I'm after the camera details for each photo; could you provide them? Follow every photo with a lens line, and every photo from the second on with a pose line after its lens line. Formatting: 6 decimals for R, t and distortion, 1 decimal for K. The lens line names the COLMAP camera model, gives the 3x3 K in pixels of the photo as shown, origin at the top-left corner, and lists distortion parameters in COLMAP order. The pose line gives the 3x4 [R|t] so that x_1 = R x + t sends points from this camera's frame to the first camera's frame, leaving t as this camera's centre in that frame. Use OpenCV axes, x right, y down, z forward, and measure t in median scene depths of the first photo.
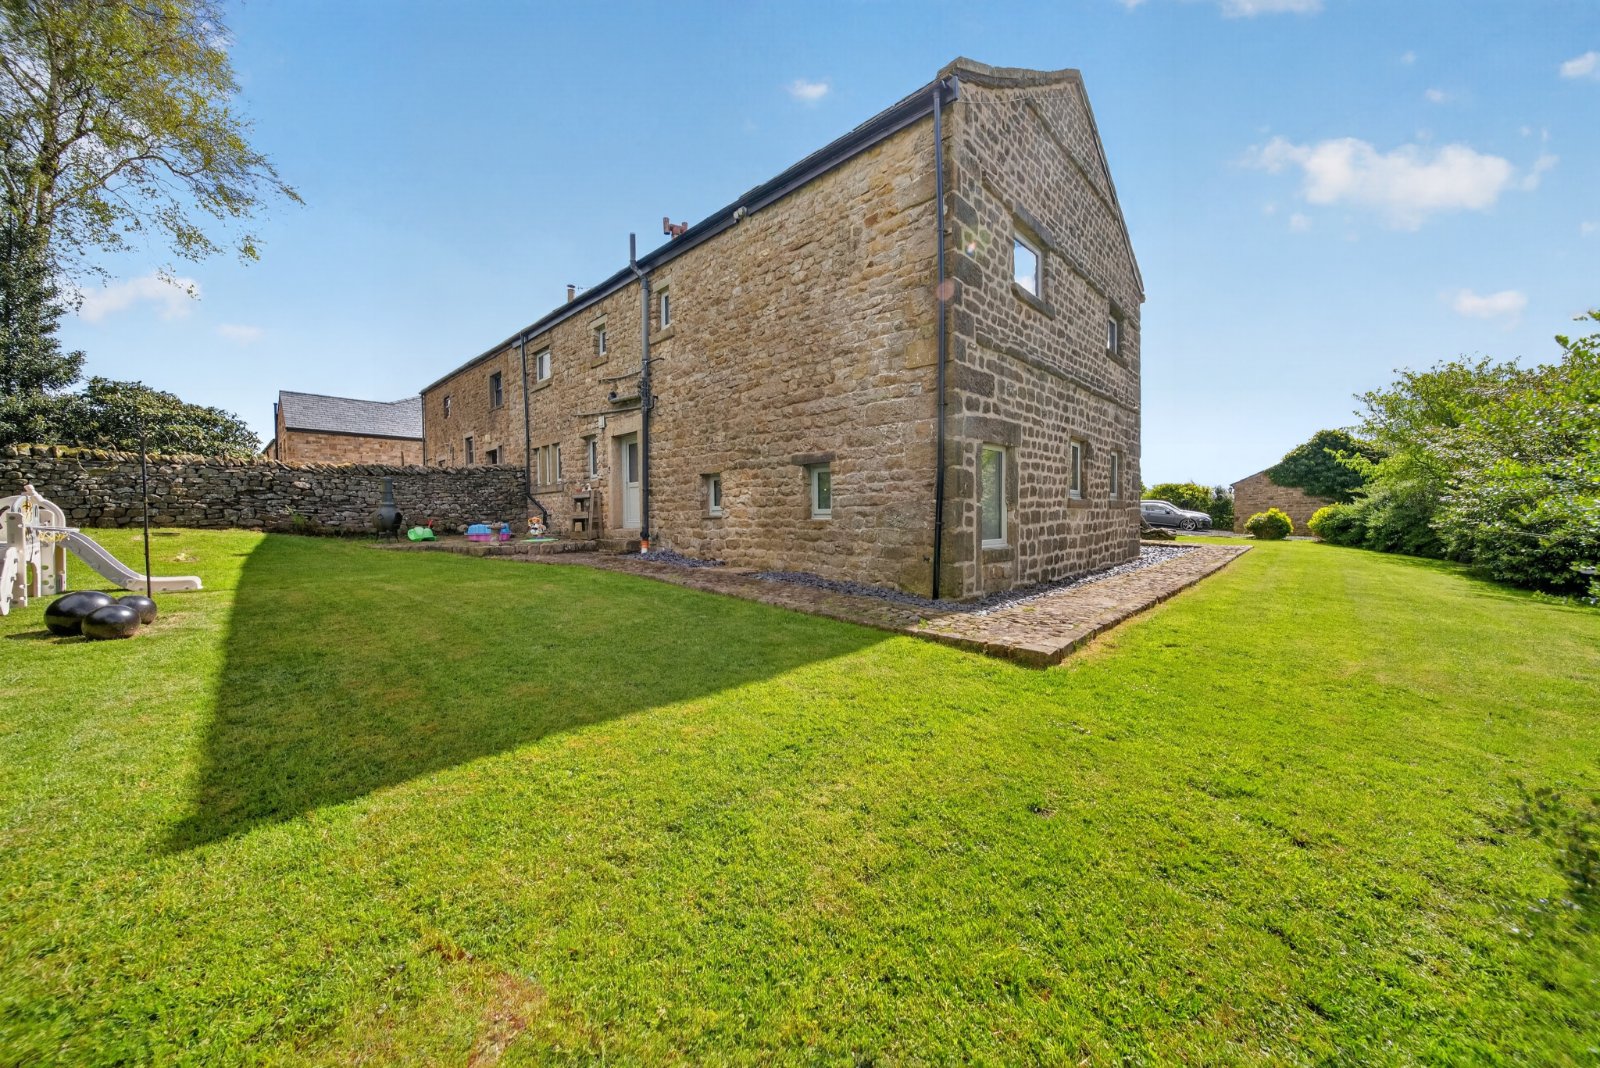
lens RADIAL K [[557.3, 0, 800.7], [0, 557.3, 525.2], [0, 0, 1]] dist [0.002295, 0.000101]
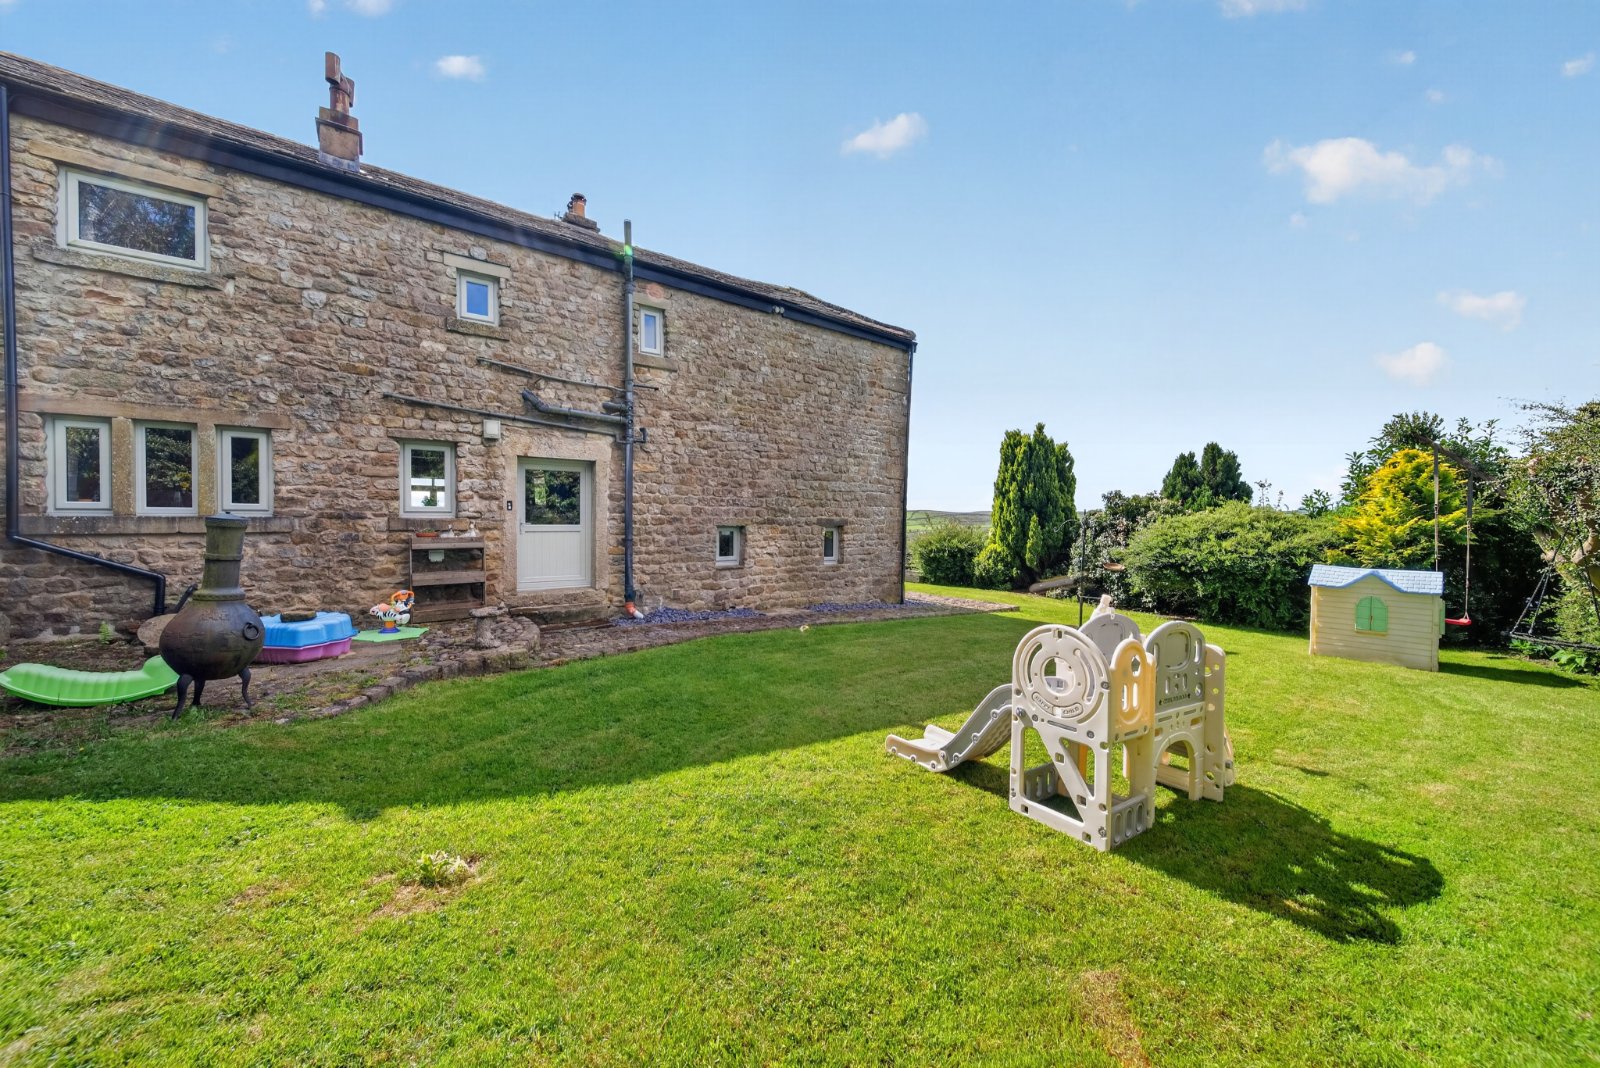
lens RADIAL K [[557.3, 0, 799.3], [0, 557.3, 535.8], [0, 0, 1]] dist [0.002295, 0.000101]
pose [[0.181459, -0.003512, 0.983392, -1.272074], [0.018376, 0.999831, 0.000180, -0.078666], [-0.983227, 0.018038, 0.181493, 0.751825]]
